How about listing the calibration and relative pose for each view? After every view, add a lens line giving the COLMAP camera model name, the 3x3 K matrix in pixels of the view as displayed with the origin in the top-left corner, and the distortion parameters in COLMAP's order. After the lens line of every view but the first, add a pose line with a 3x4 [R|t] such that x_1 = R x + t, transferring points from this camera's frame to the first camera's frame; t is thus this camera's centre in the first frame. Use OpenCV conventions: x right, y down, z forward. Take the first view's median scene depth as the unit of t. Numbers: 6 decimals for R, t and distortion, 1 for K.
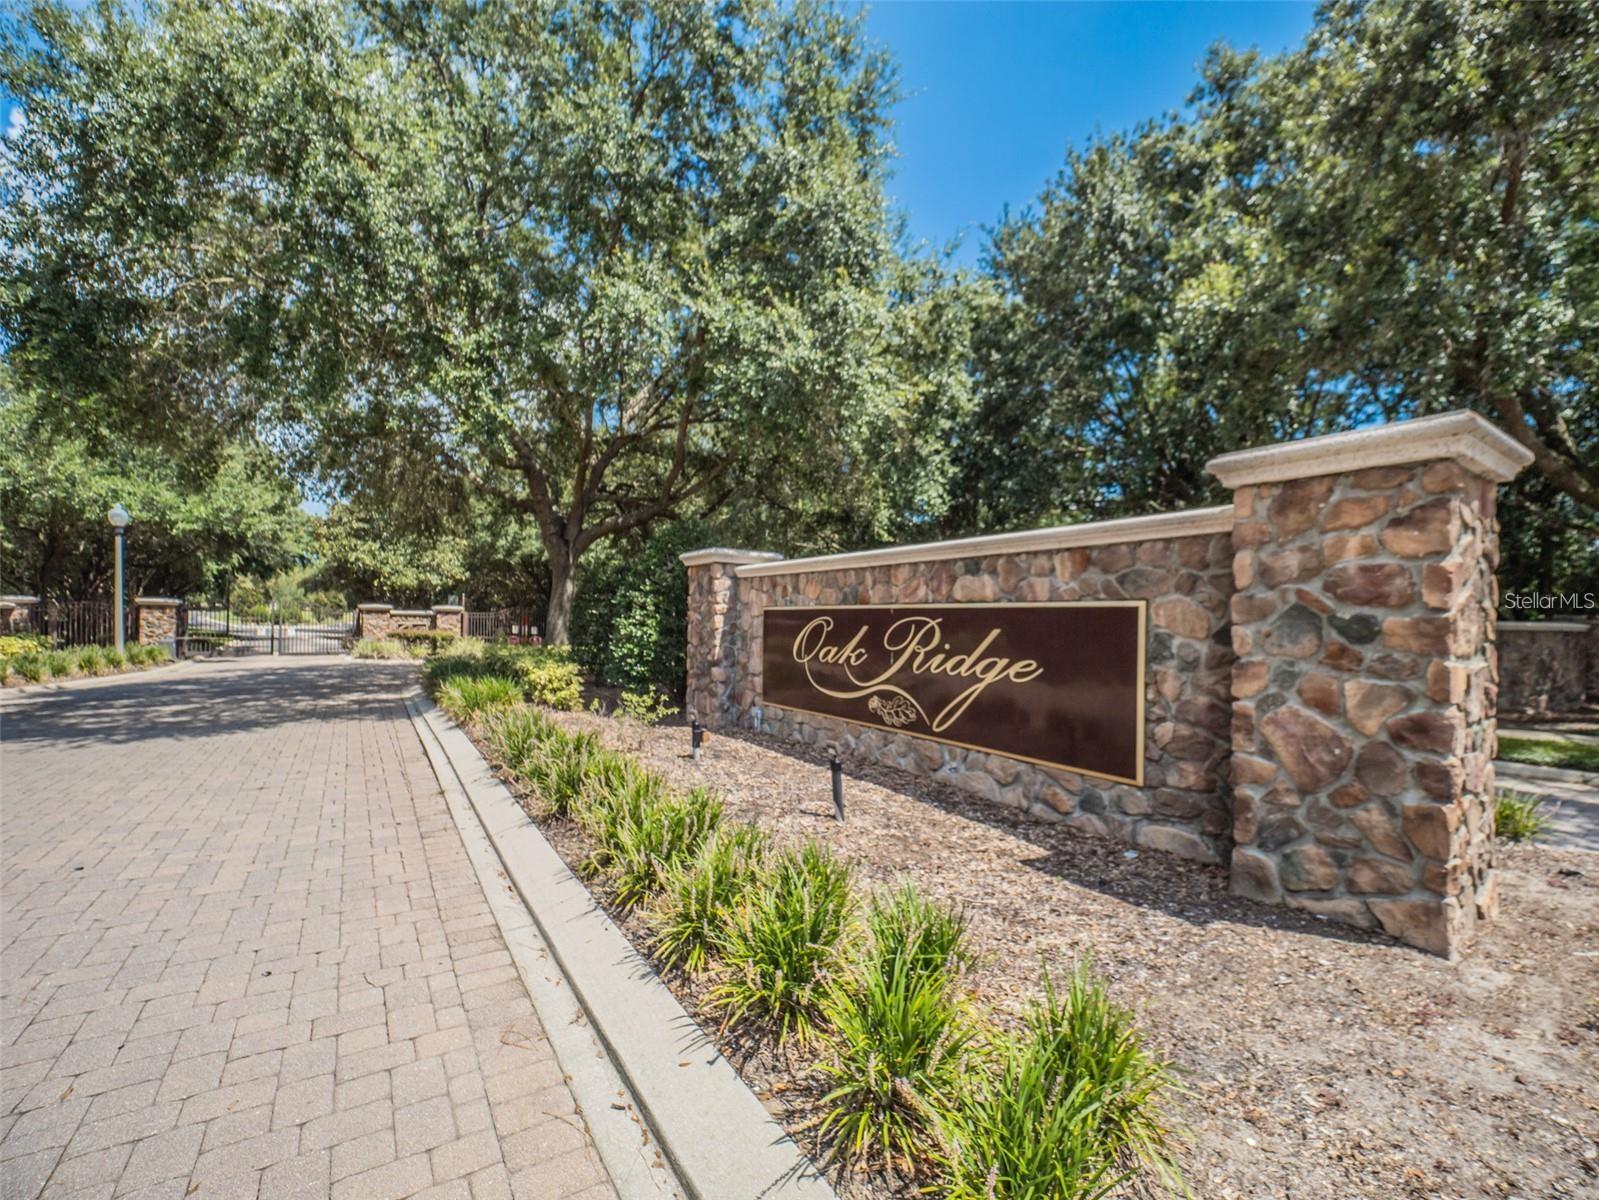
lens RADIAL K [[649.3, 0, 799.5], [0, 649.3, 600.0], [0, 0, 1]] dist [0.018506, -0.025427]
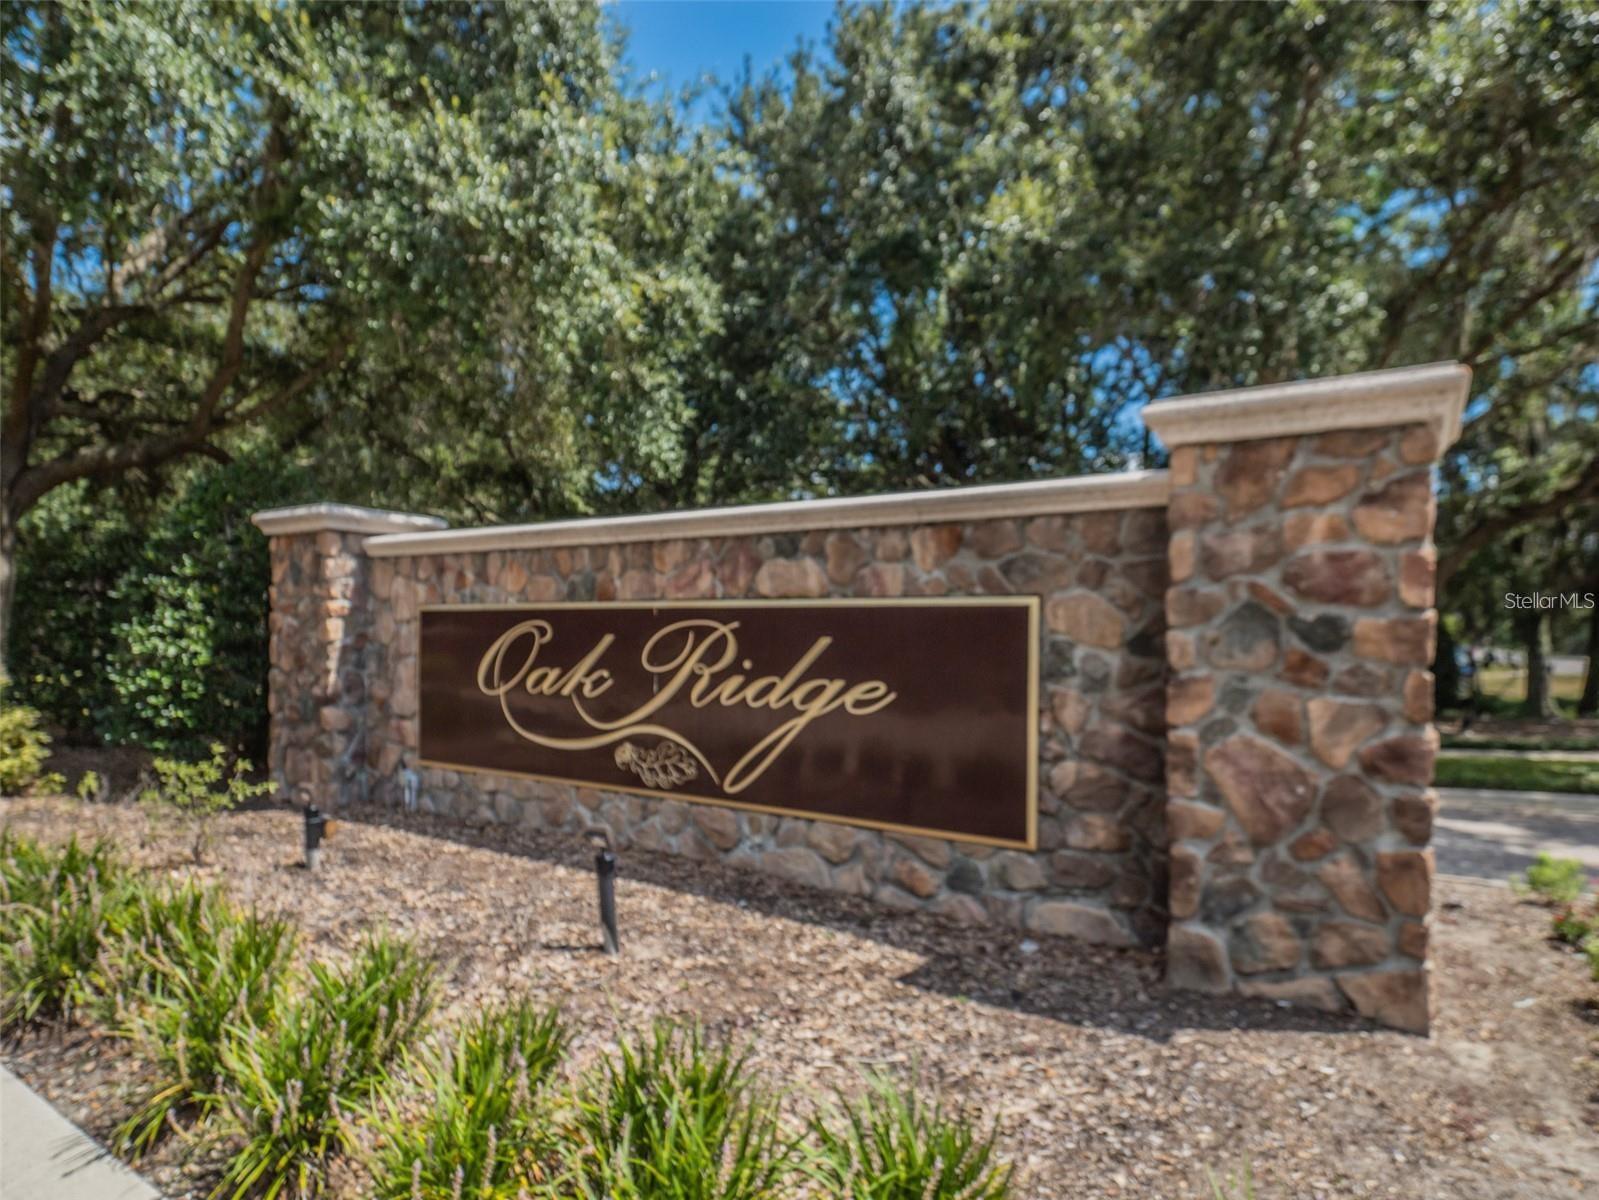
lens RADIAL K [[909.4, 0, 801.0], [0, 909.4, 617.4], [0, 0, 1]] dist [0.000712, -0.003692]
pose [[0.924321, 0.000653, 0.381616, -0.083144], [-0.008289, 0.999797, 0.018366, 0.005759], [-0.381526, -0.020139, 0.924139, 0.123574]]
